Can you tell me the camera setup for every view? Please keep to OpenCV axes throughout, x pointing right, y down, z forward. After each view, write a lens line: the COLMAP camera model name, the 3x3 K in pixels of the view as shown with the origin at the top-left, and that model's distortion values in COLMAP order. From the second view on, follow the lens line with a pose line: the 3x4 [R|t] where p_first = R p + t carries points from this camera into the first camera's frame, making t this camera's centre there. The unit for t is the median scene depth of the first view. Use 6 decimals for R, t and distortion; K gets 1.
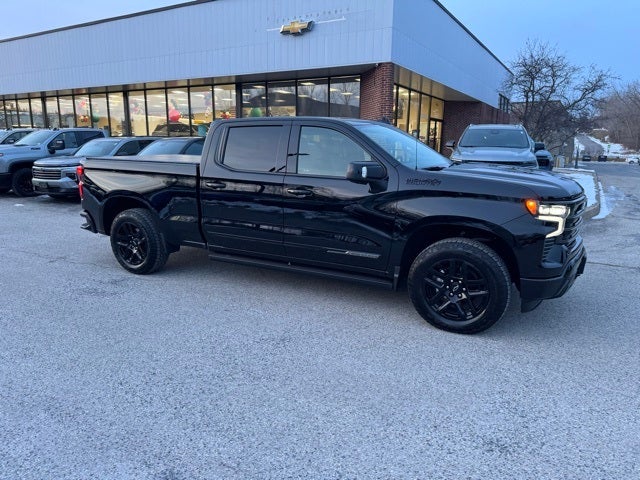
lens RADIAL K [[449.5, 0, 324.7], [0, 449.5, 237.7], [0, 0, 1]] dist [0.035041, -0.037859]
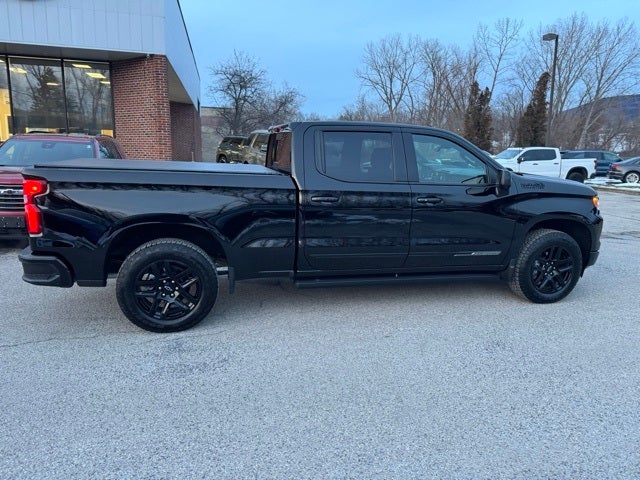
lens RADIAL K [[449.5, 0, 325.1], [0, 449.5, 238.6], [0, 0, 1]] dist [0.035041, -0.037859]
pose [[0.731721, -0.112123, 0.672319, -0.751193], [0.111654, 0.992771, 0.044046, -0.073000], [-0.672397, 0.042838, 0.738950, 0.347234]]
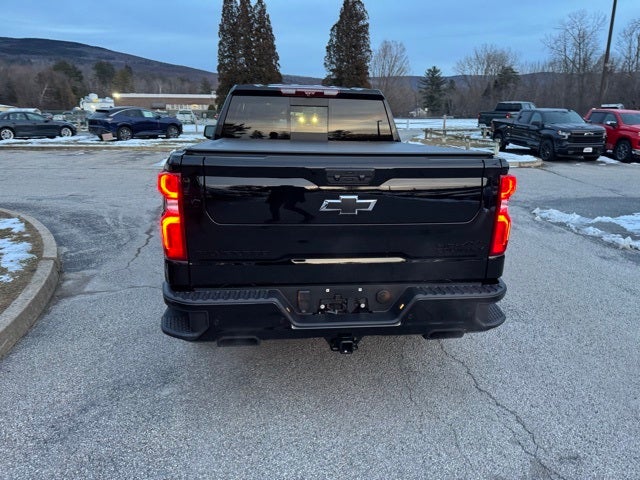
lens RADIAL K [[449.5, 0, 324.8], [0, 449.5, 240.7], [0, 0, 1]] dist [0.035041, -0.037859]
pose [[-0.567397, -0.221720, 0.793033, -0.880489], [0.152353, 0.918174, 0.365713, -0.311218], [-0.809227, 0.328325, -0.487190, 1.522316]]
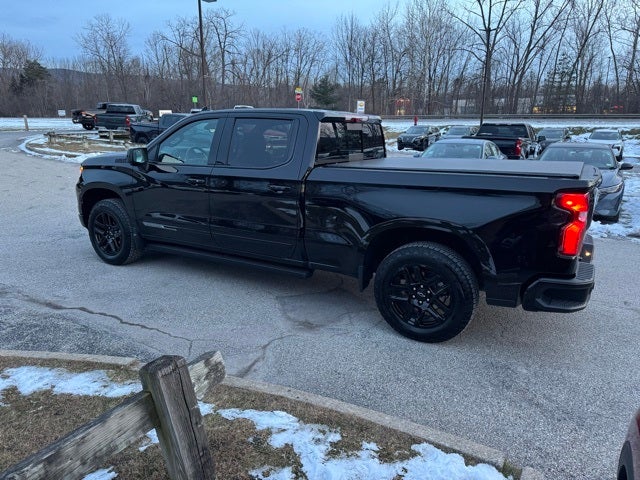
lens RADIAL K [[449.5, 0, 317.2], [0, 449.5, 239.4], [0, 0, 1]] dist [0.035041, -0.037859]
pose [[-0.998484, -0.025659, 0.048703, -0.157420], [-0.001742, 0.899004, 0.437937, -0.437349], [-0.055021, 0.437188, -0.897686, 1.975162]]
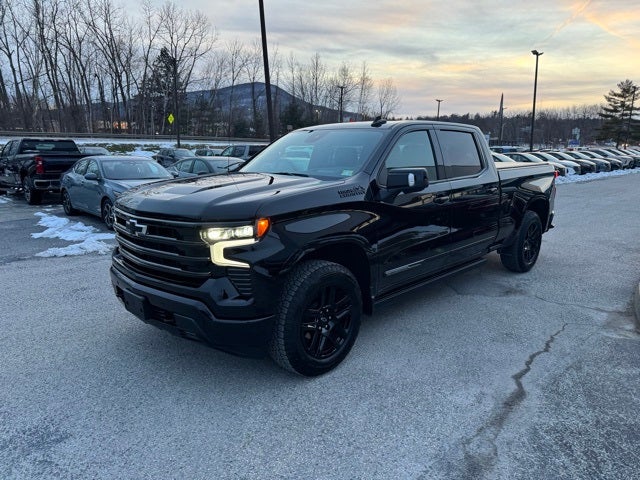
lens RADIAL K [[449.5, 0, 324.0], [0, 449.5, 241.9], [0, 0, 1]] dist [0.035041, -0.037859]
pose [[-0.279848, 0.190354, -0.940984, 0.936162], [-0.201585, 0.946644, 0.251451, -0.240248], [0.938642, 0.260056, -0.226544, 1.154236]]
